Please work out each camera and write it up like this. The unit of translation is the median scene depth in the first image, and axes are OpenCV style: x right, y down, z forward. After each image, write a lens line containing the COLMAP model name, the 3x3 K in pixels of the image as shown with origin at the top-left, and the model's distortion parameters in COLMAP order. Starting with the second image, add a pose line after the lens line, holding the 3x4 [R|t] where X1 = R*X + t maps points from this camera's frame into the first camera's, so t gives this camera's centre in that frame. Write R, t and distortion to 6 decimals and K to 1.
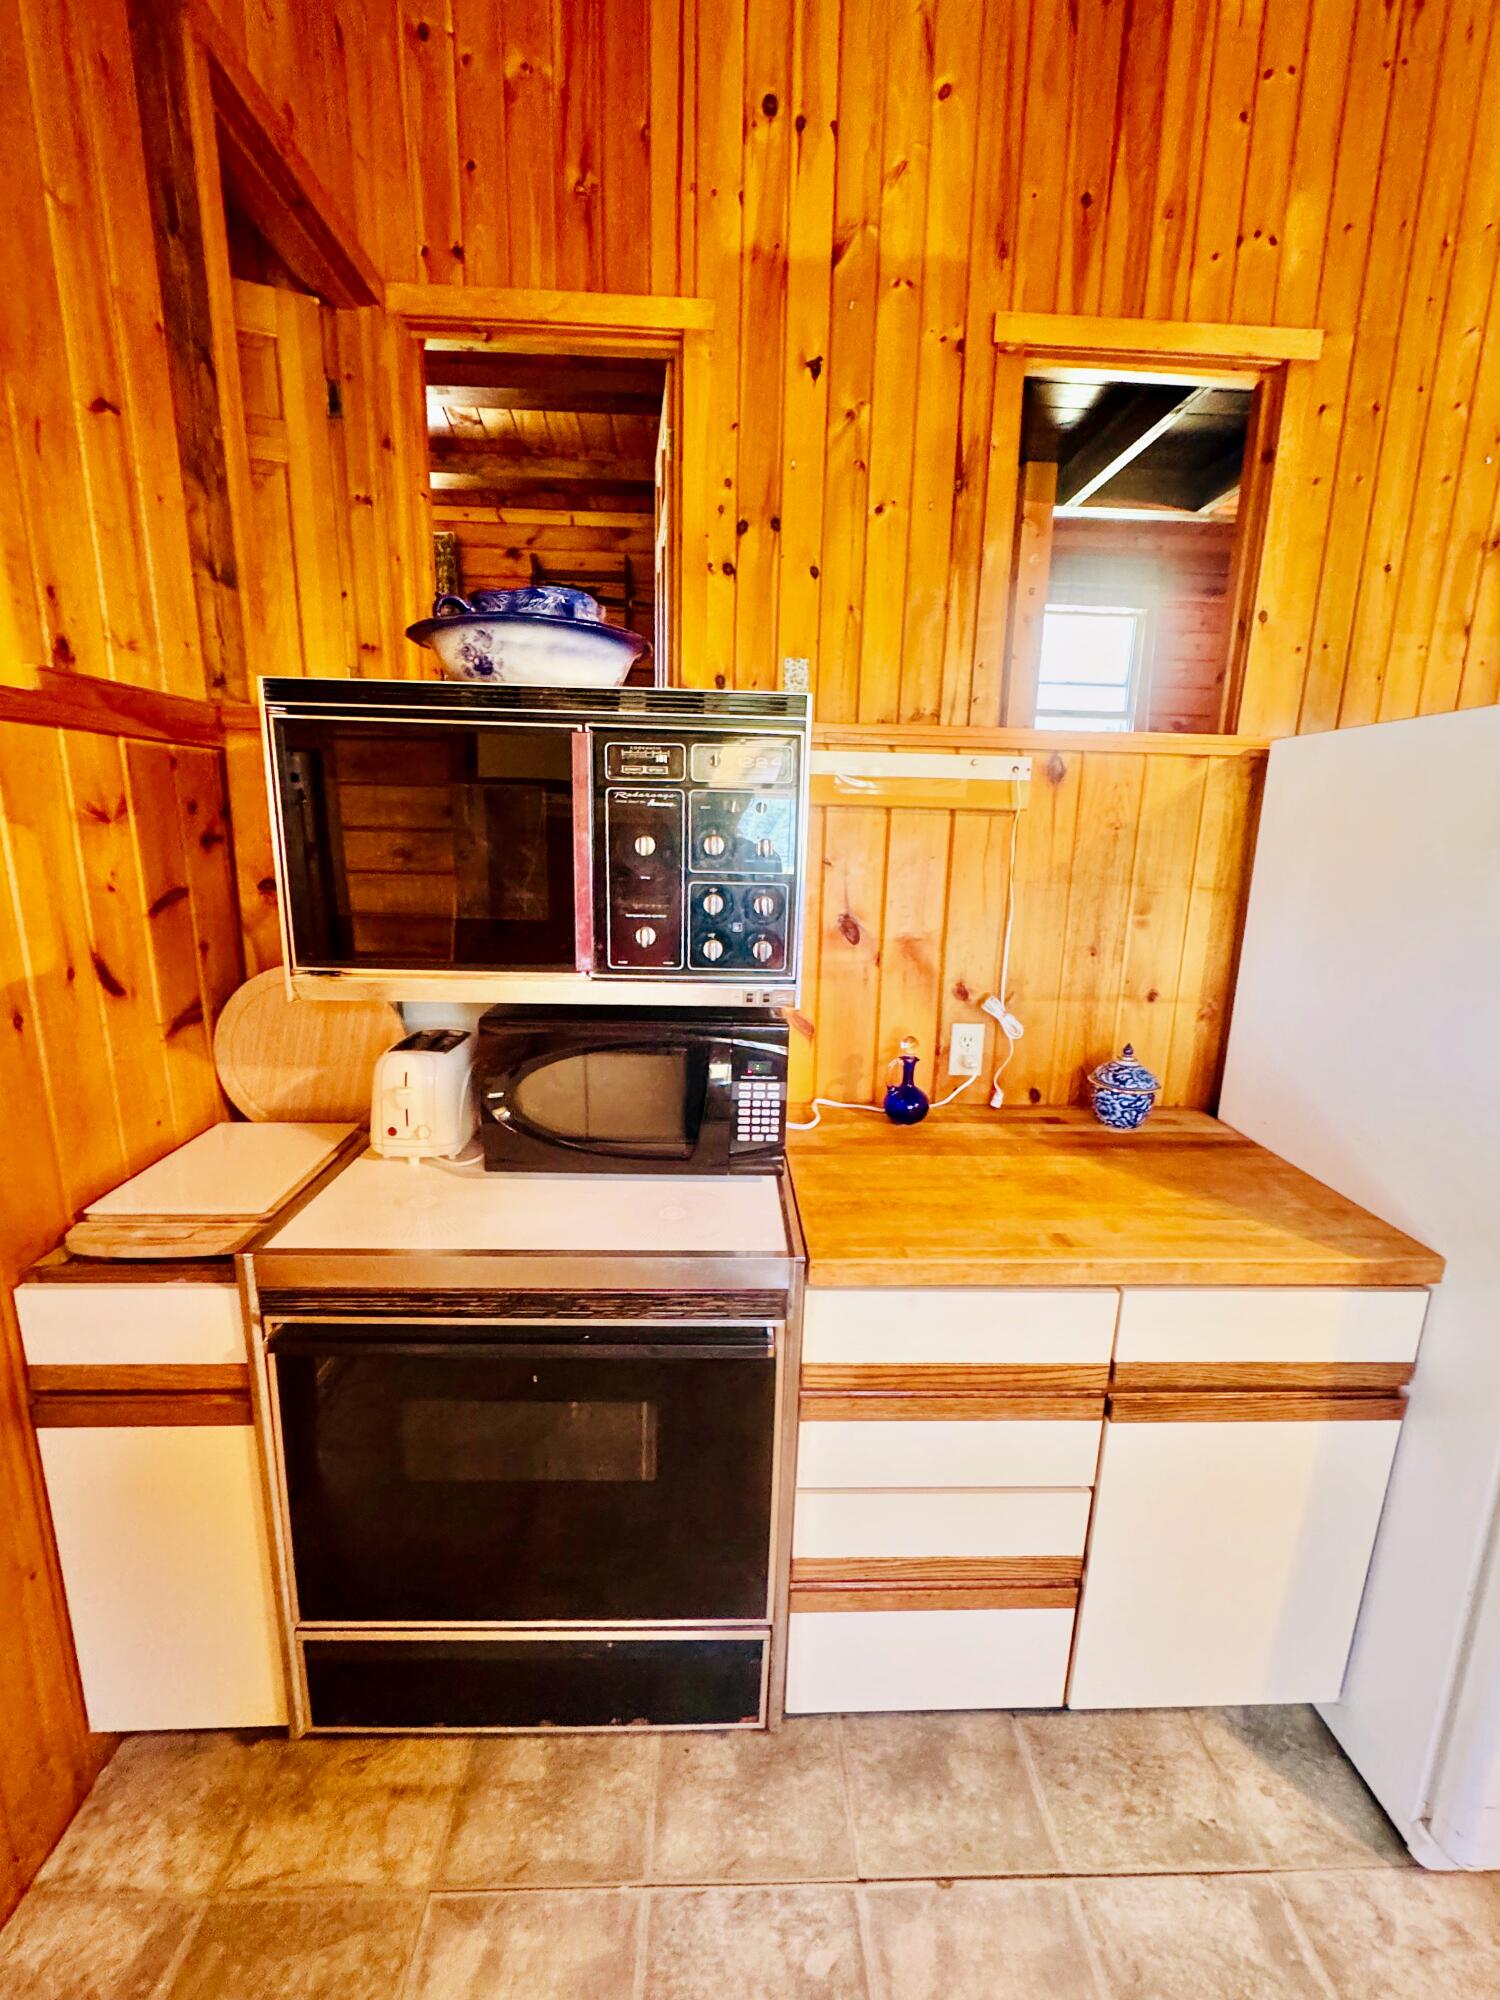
lens RADIAL K [[834.3, 0, 752.6], [0, 834.3, 999.4], [0, 0, 1]] dist [-0.003021, 0.000552]
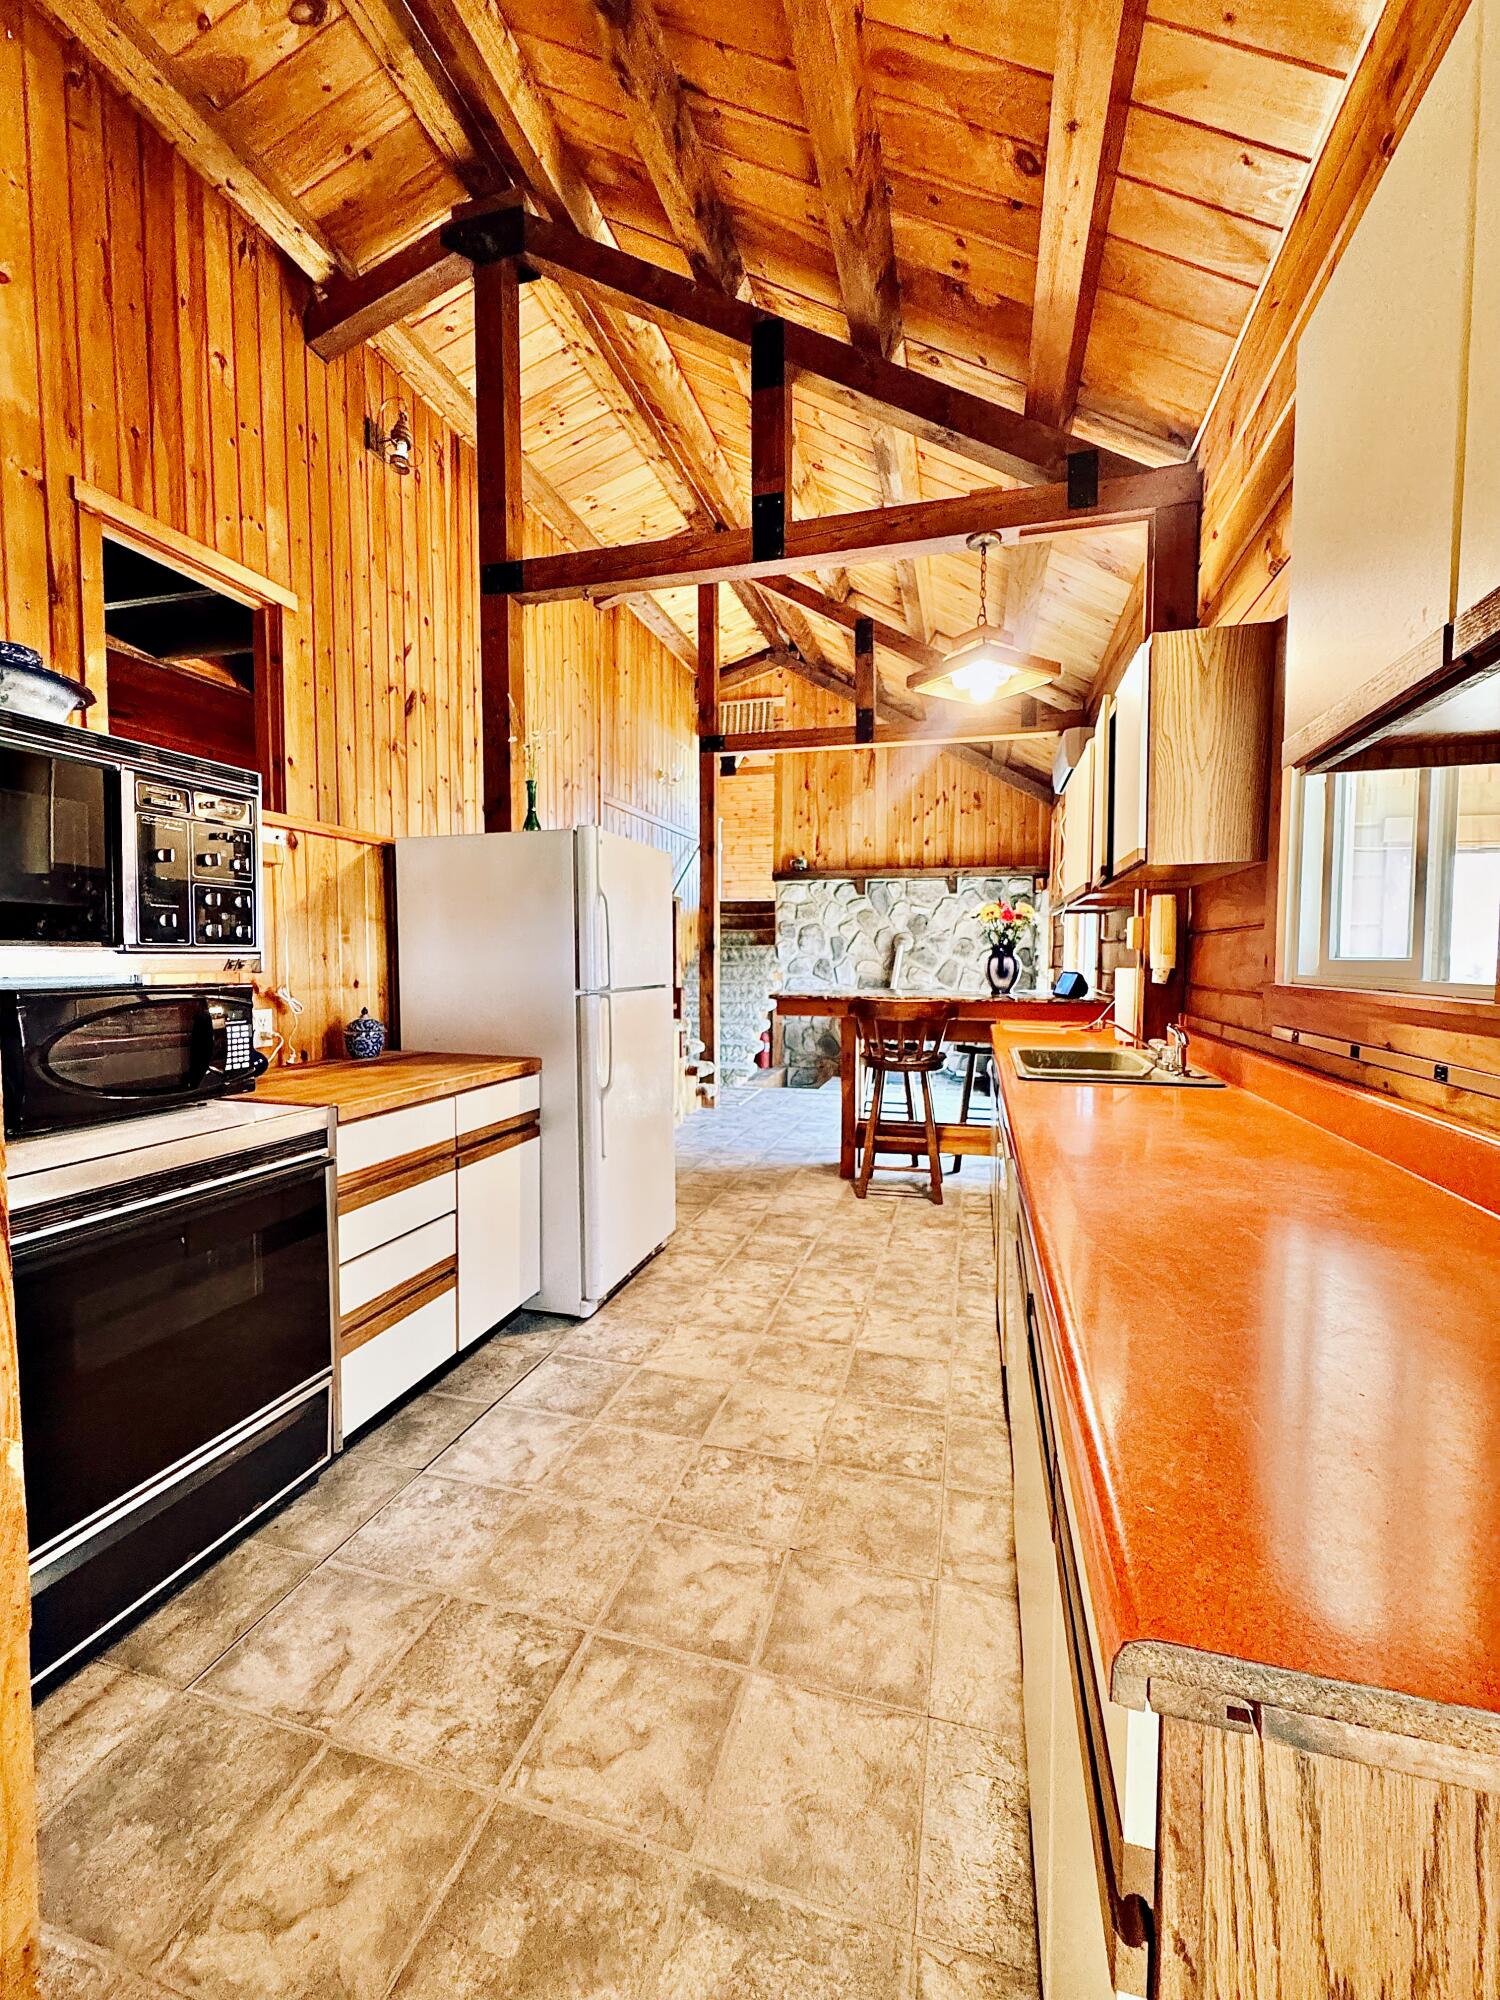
lens RADIAL K [[798.7, 0, 751.9], [0, 798.7, 998.7], [0, 0, 1]] dist [-0.003235, 0.000408]
pose [[0.305900, -0.073673, 0.949209, -0.841800], [0.203024, 0.979117, 0.010566, 0.180301], [-0.930165, 0.189480, 0.314469, -0.230161]]
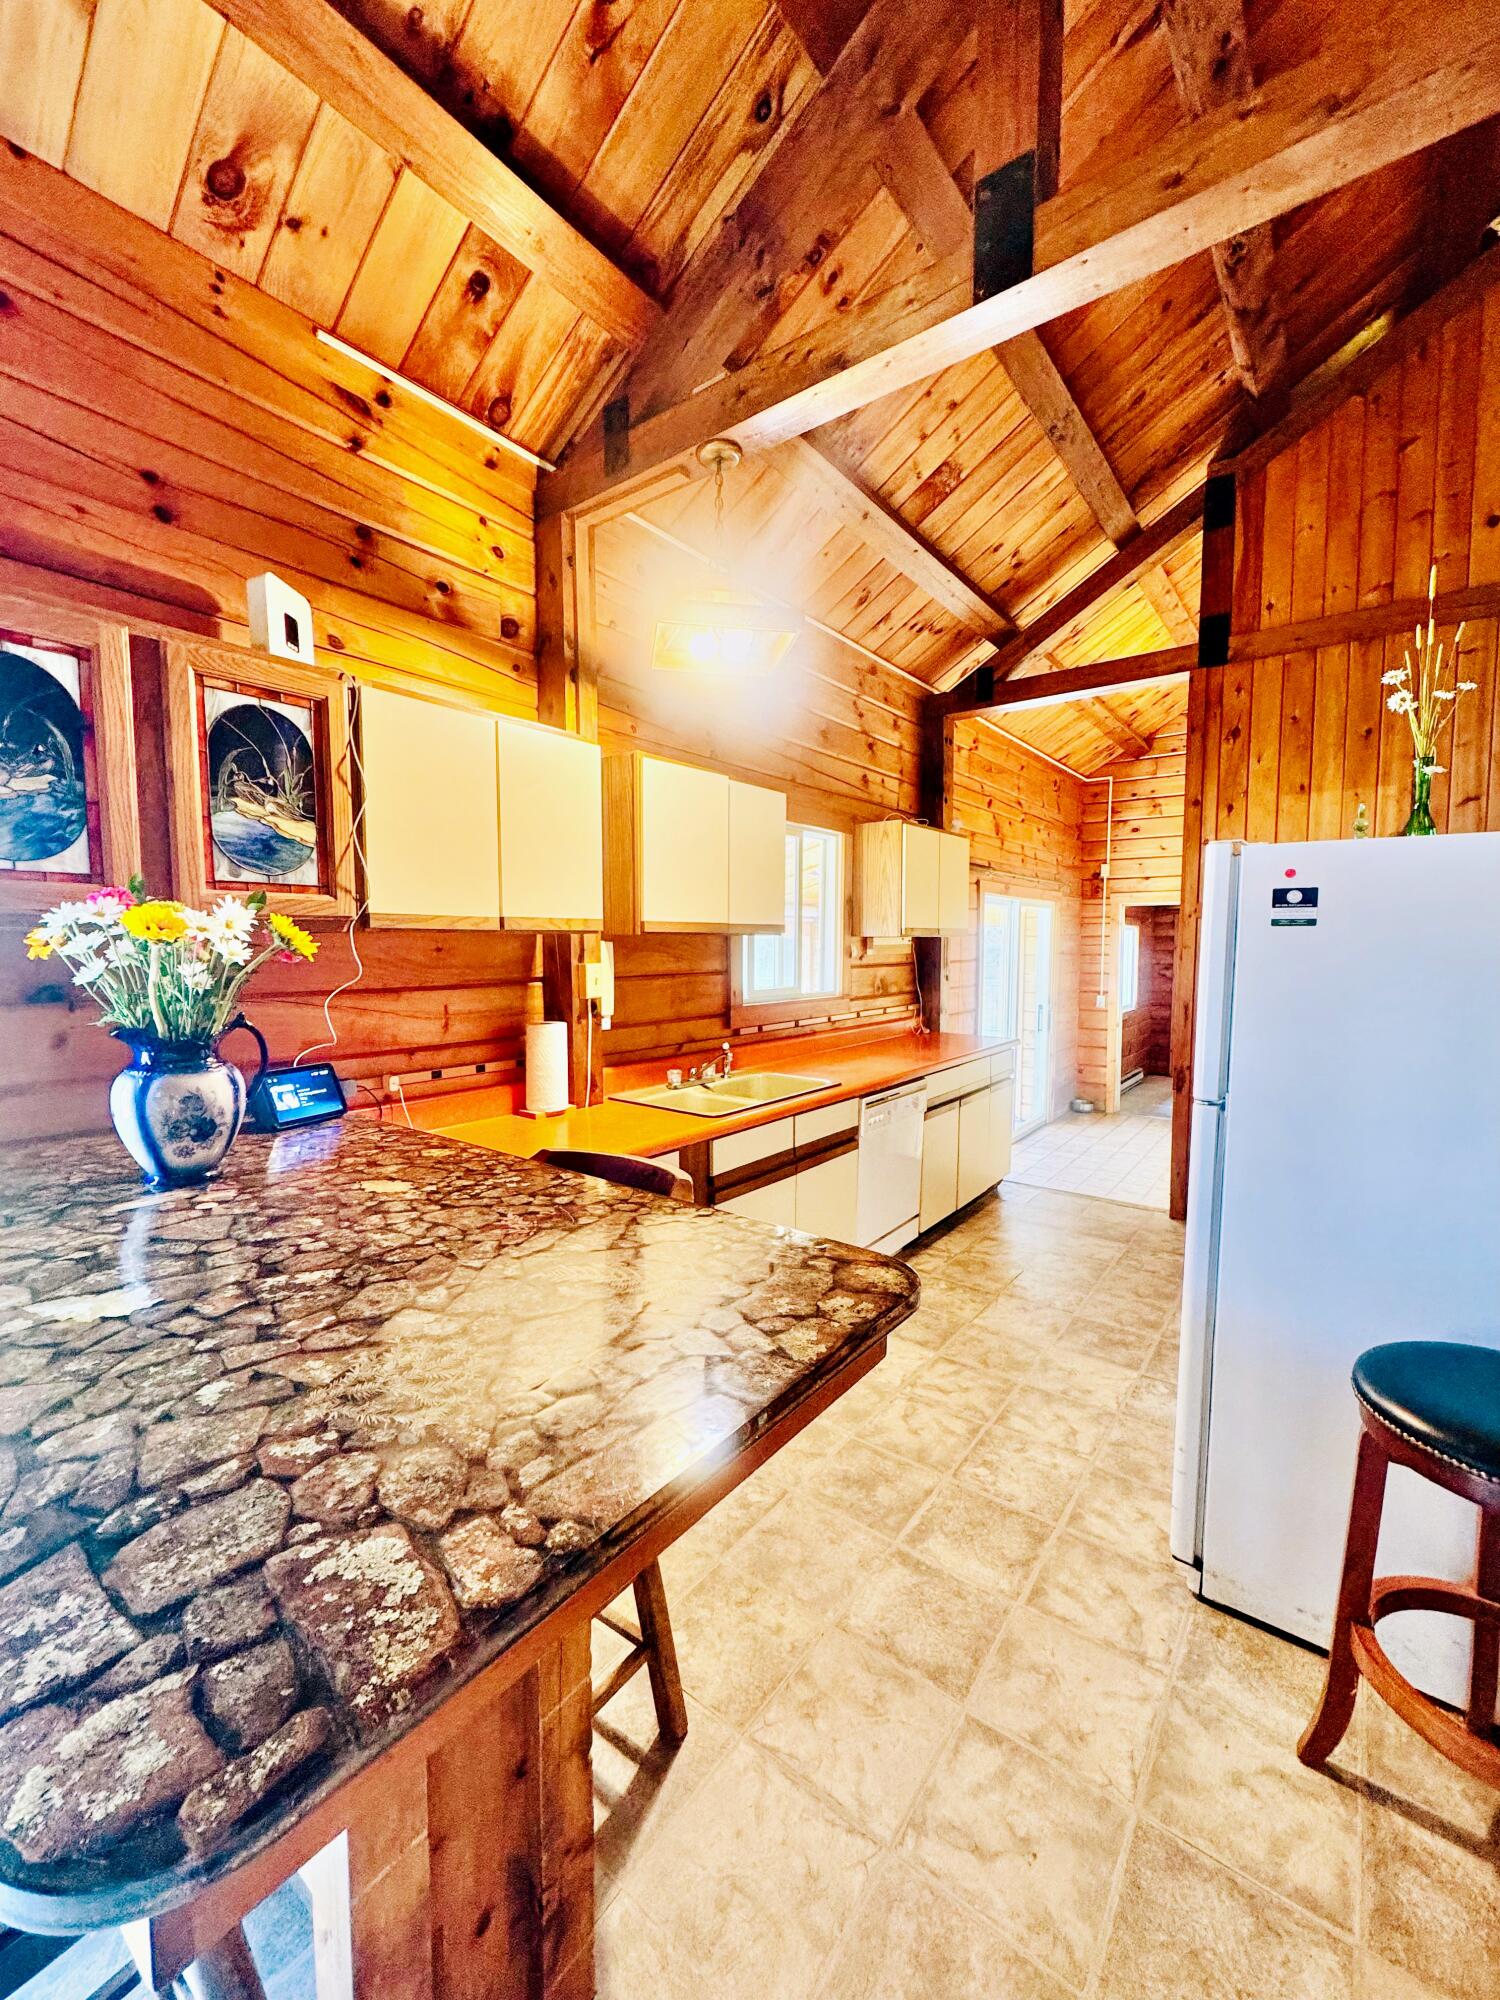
lens RADIAL K [[798.7, 0, 751.9], [0, 798.7, 998.7], [0, 0, 1]] dist [-0.003235, 0.000408]
pose [[-0.636928, 0.030157, -0.770334, 2.293042], [-0.176637, 0.966943, 0.183901, -0.101107], [0.750415, 0.253201, -0.610546, 0.789672]]
